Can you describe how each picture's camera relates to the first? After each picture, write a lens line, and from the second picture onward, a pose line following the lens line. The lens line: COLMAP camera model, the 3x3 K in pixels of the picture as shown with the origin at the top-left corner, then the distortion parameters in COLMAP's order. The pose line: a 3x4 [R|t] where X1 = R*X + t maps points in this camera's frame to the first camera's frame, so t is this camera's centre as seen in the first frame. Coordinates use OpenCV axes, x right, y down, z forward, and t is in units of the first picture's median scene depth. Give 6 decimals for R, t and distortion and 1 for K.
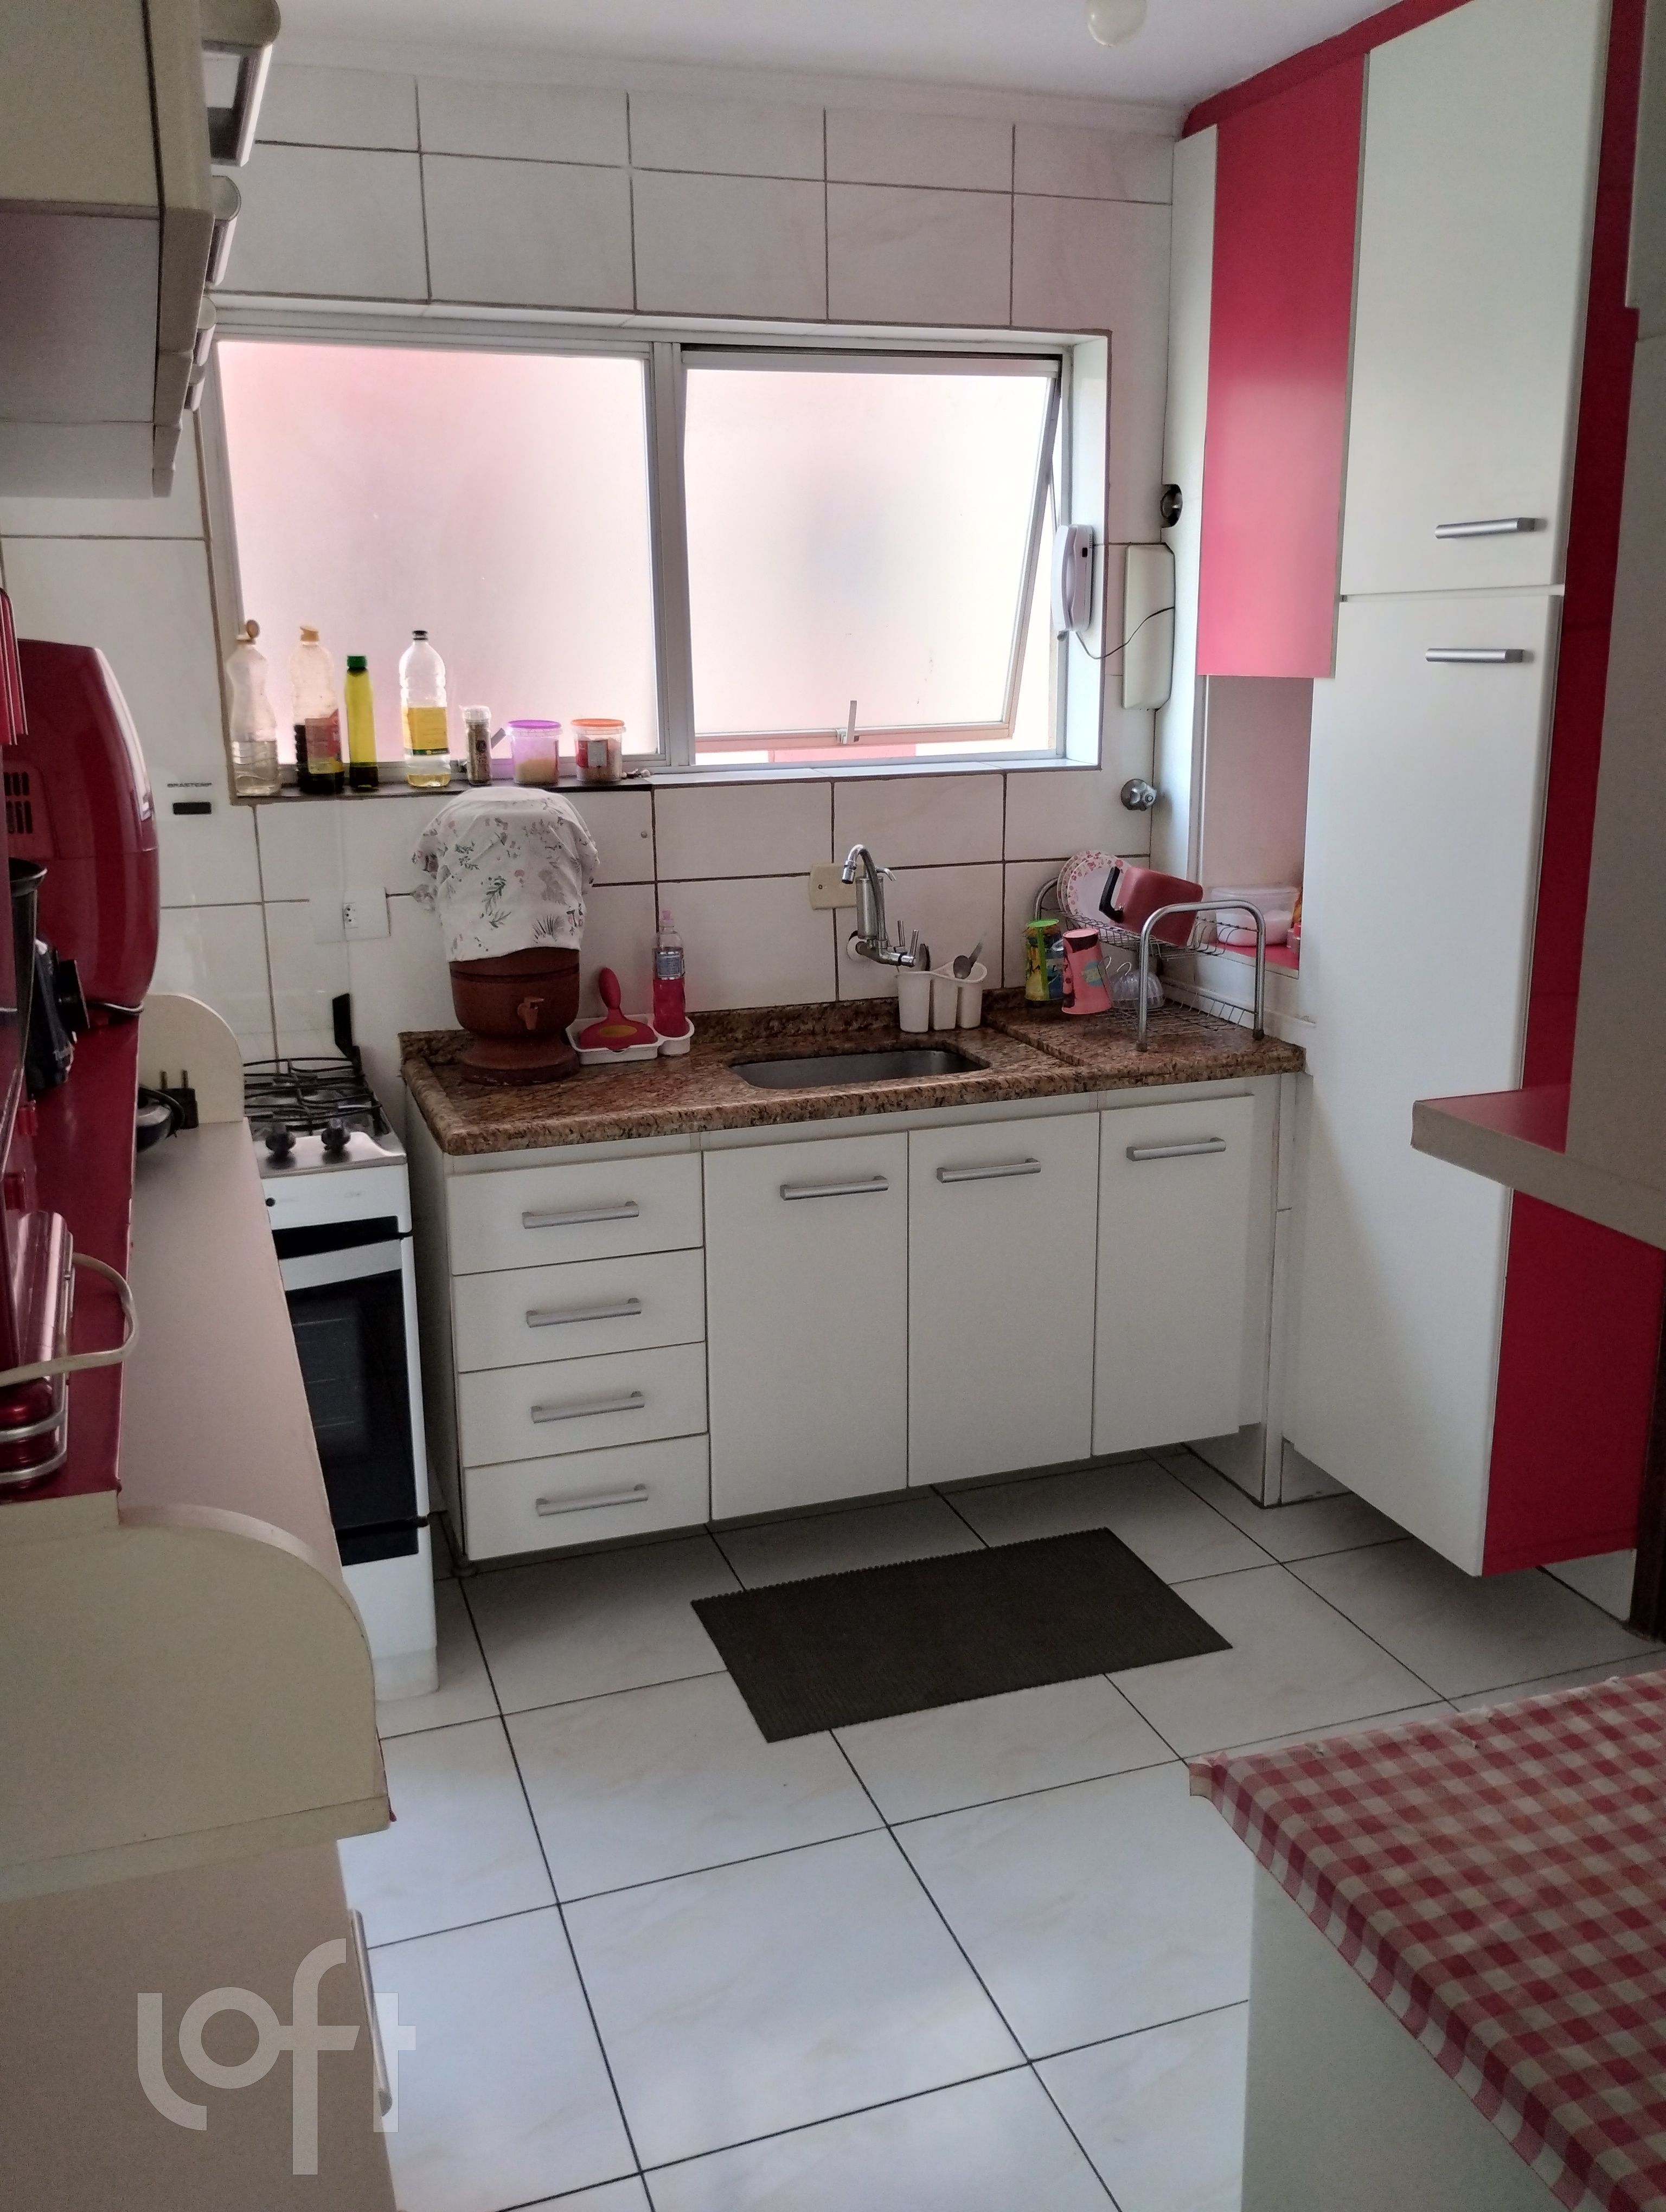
lens RADIAL K [[1860.5, 0, 833.8], [0, 1860.5, 1087.1], [0, 0, 1]] dist [0.066979, -0.020248]
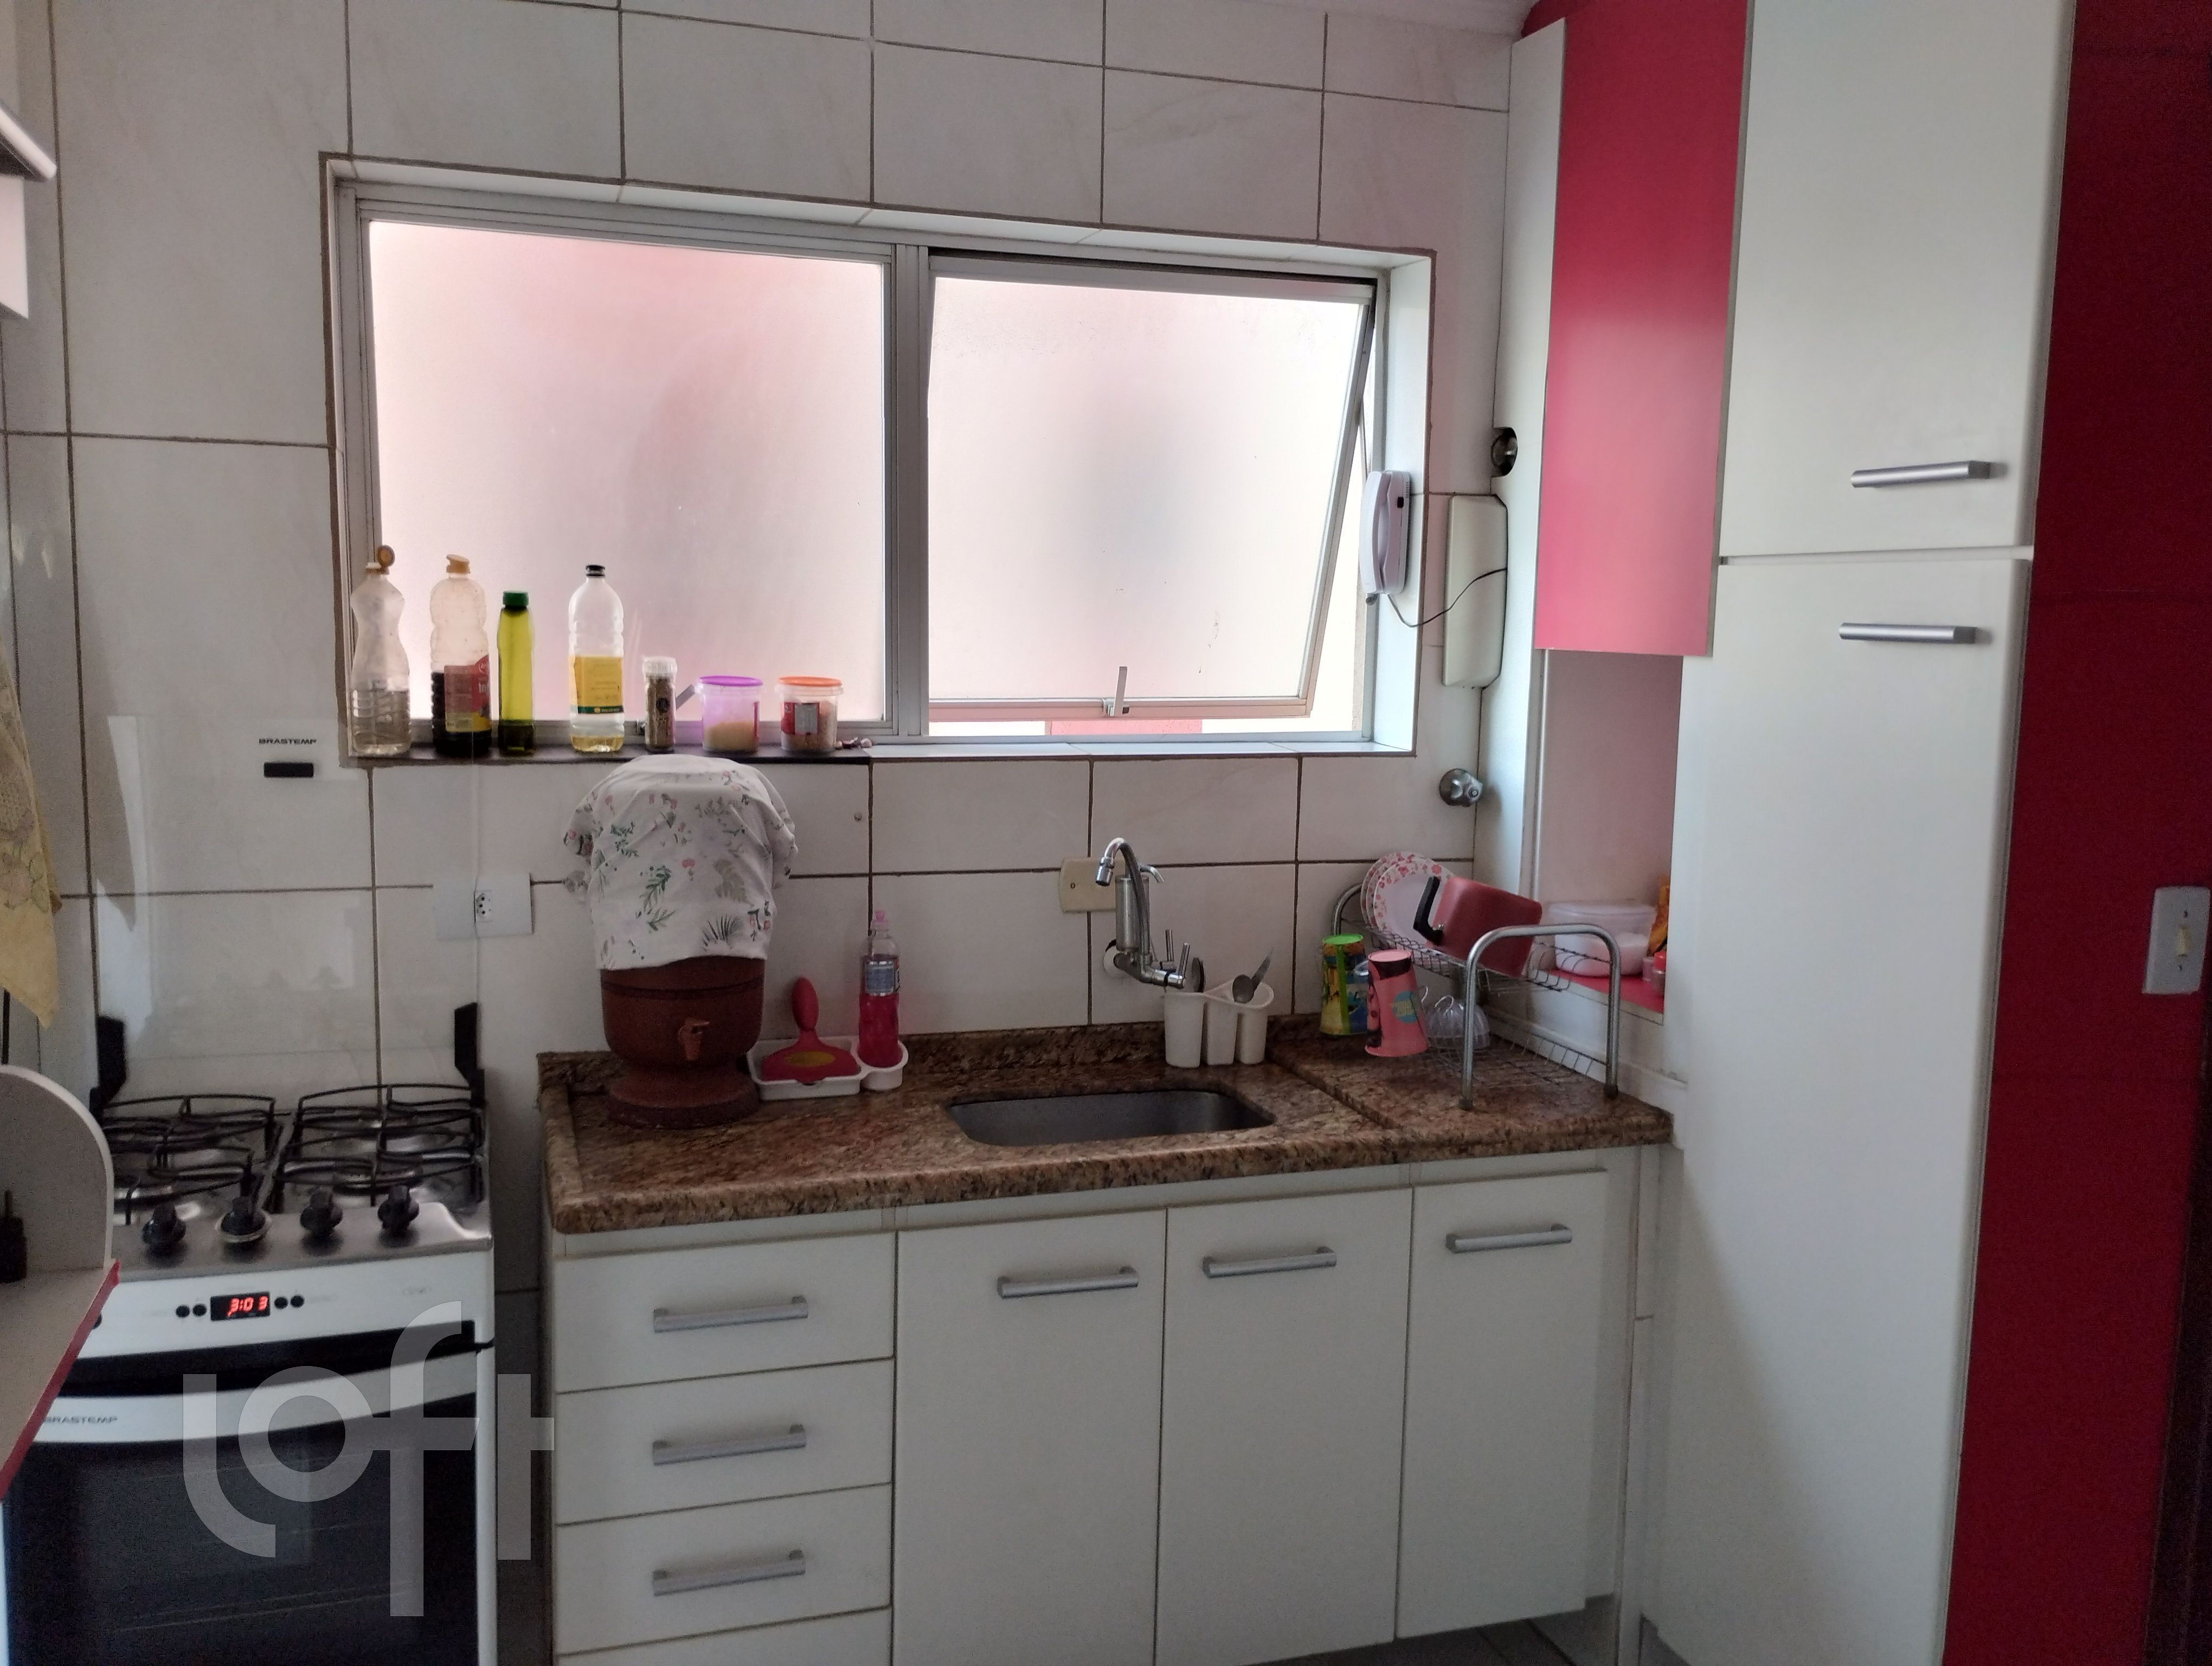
lens RADIAL K [[1860.5, 0, 1111.9], [0, 1860.5, 835.2], [0, 0, 1]] dist [0.066979, -0.020248]
pose [[0.999423, 0.032915, -0.008395, 0.017426], [-0.033670, 0.992596, -0.116700, -0.037059], [0.004492, 0.116915, 0.993132, 0.194967]]
